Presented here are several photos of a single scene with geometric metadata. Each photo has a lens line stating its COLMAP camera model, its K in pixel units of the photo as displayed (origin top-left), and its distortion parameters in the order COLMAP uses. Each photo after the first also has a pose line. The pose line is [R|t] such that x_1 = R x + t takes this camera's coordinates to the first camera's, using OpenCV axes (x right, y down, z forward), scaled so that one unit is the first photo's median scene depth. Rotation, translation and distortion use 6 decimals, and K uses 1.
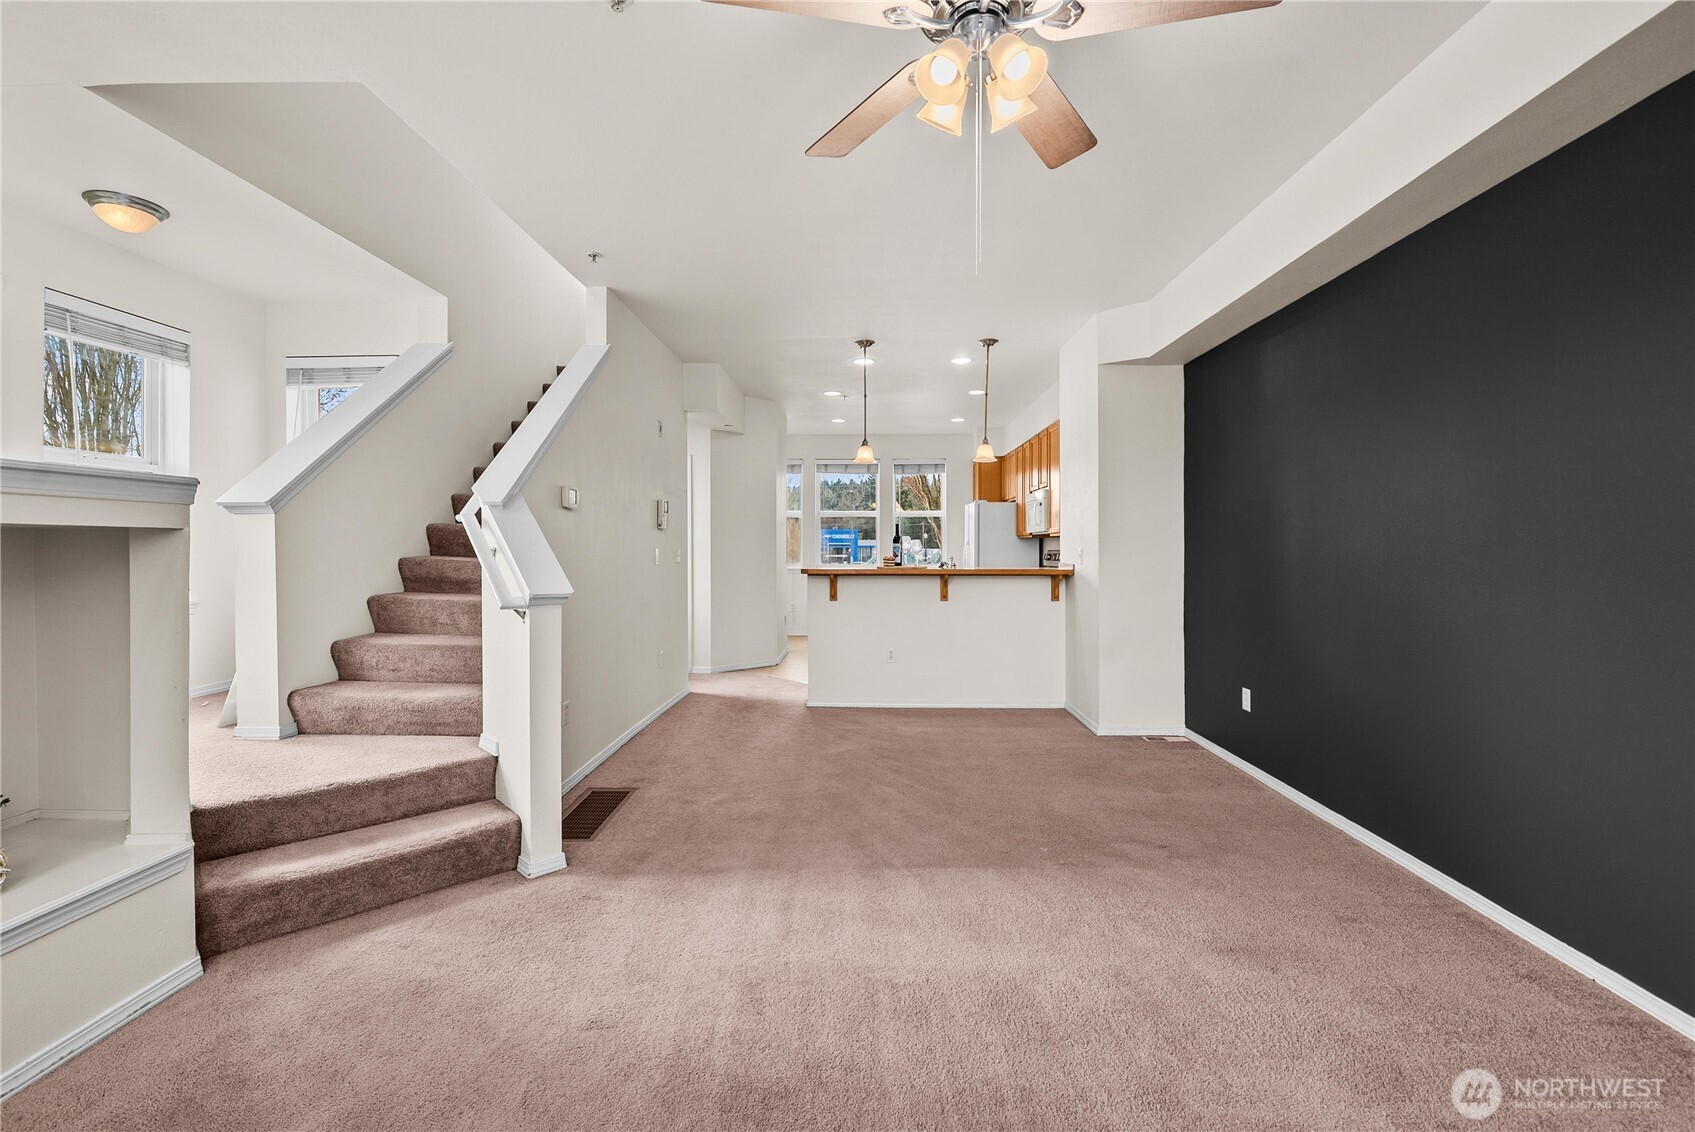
lens RADIAL K [[740.5, 0, 852.5], [0, 740.5, 546.0], [0, 0, 1]] dist [0.003121, -0.000560]
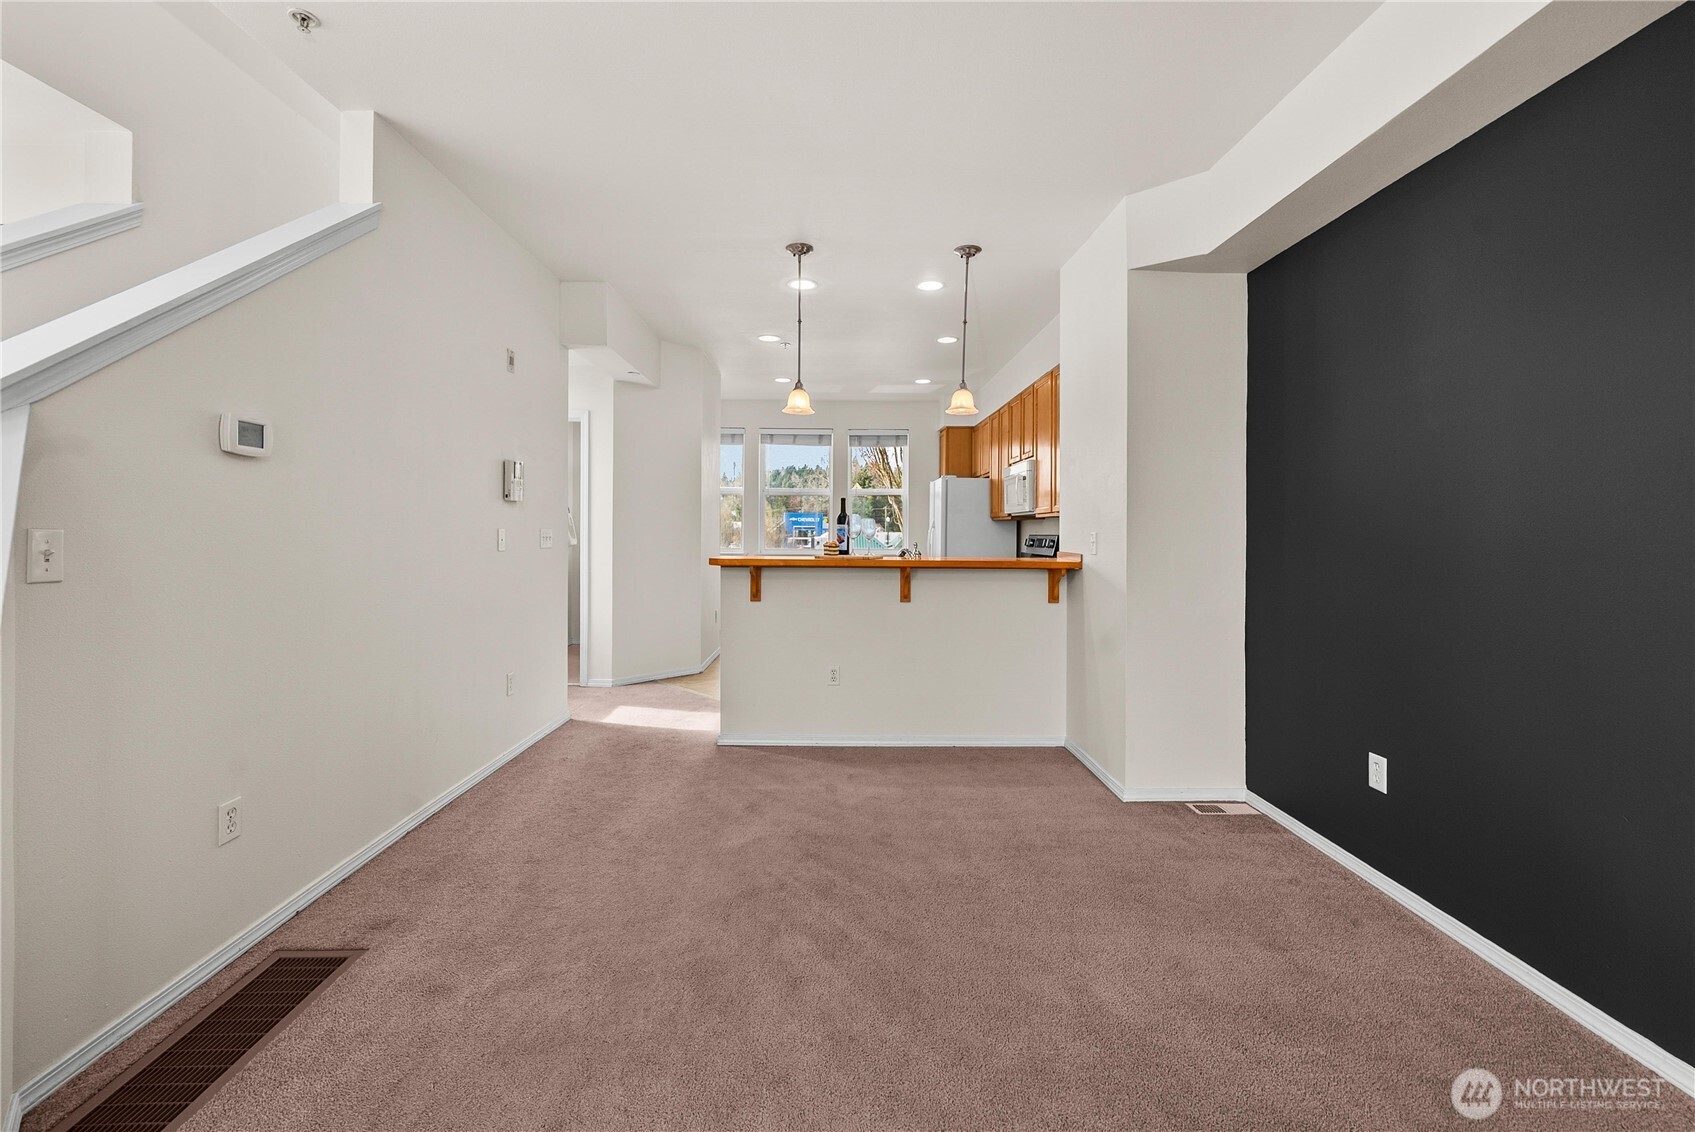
lens RADIAL K [[695.0, 0, 844.2], [0, 695.0, 528.1], [0, 0, 1]] dist [-0.002510, -0.000139]
pose [[0.999366, 0.007646, 0.034765, 0.047424], [-0.007582, 0.999969, -0.001963, 0.001893], [-0.034779, 0.001698, 0.999394, 0.386008]]
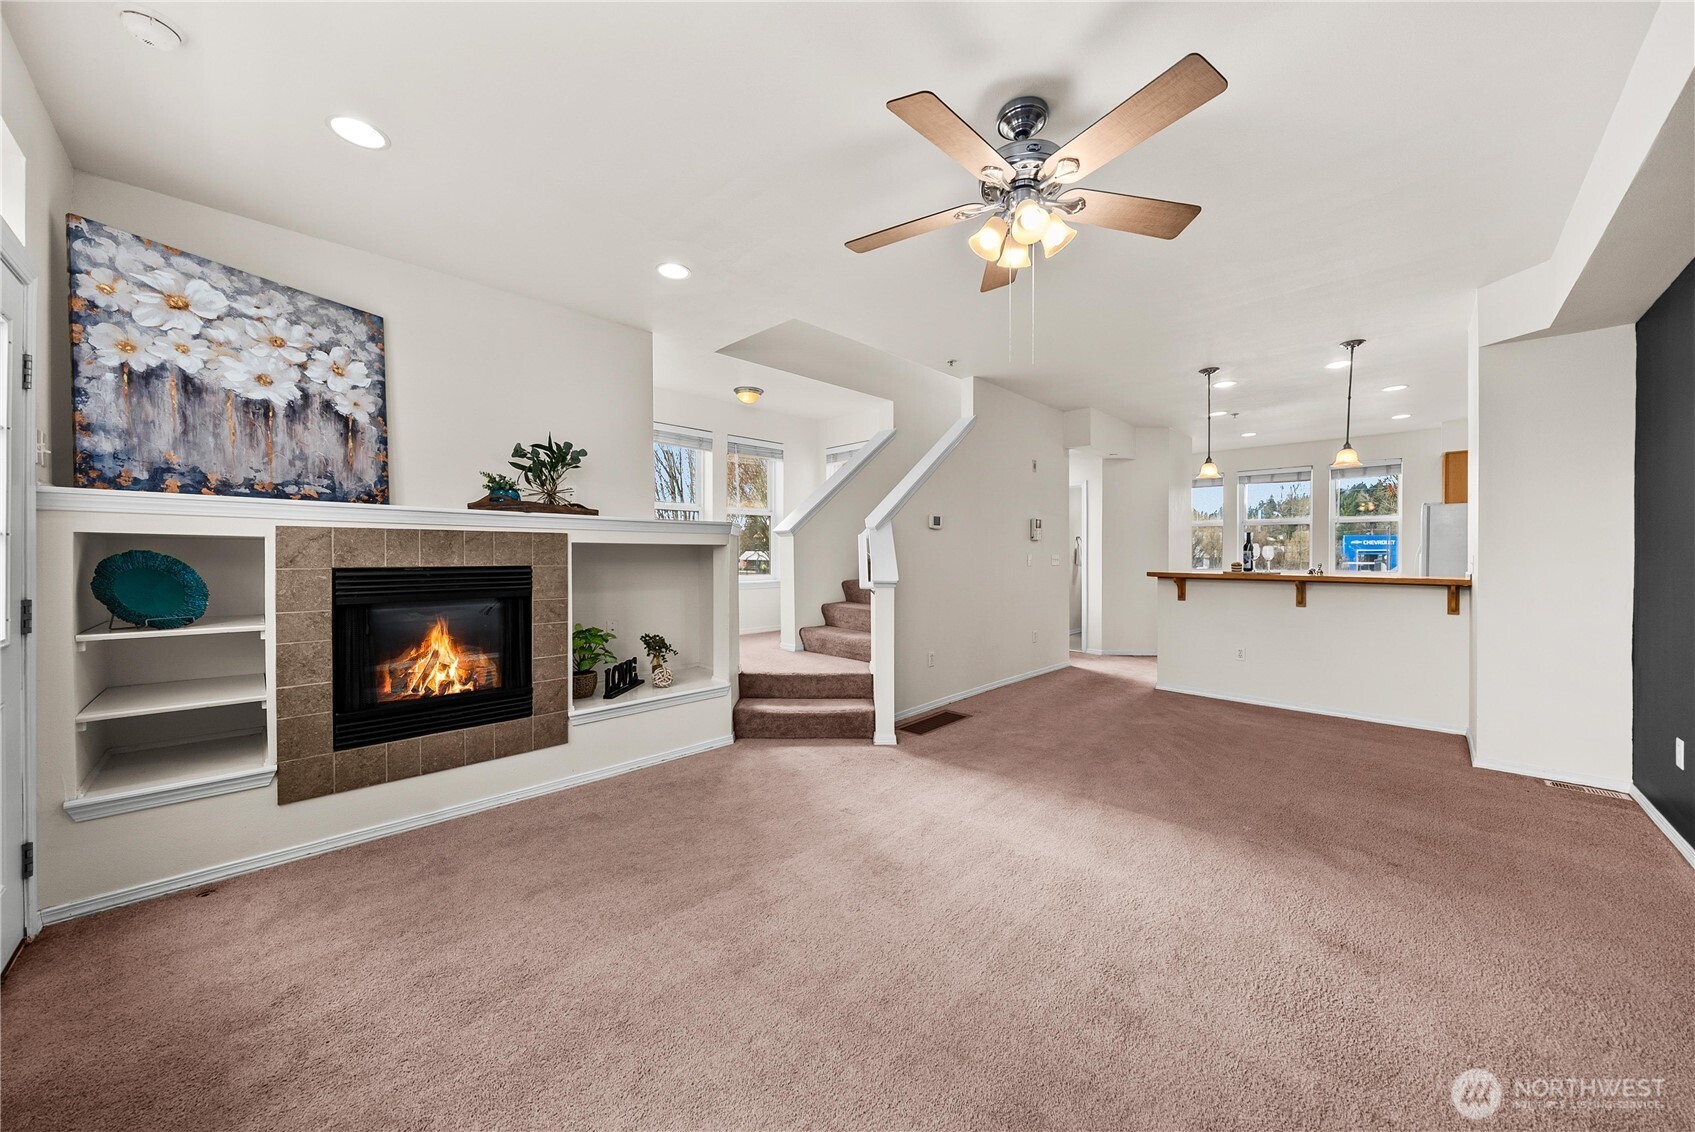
lens RADIAL K [[602.1, 0, 850.3], [0, 602.1, 557.3], [0, 0, 1]] dist [-0.001311, -0.000238]
pose [[0.727533, 0.006319, -0.686044, 0.302682], [-0.001107, 0.999967, 0.008036, 0.000022], [0.686072, -0.005087, 0.727516, -0.037397]]
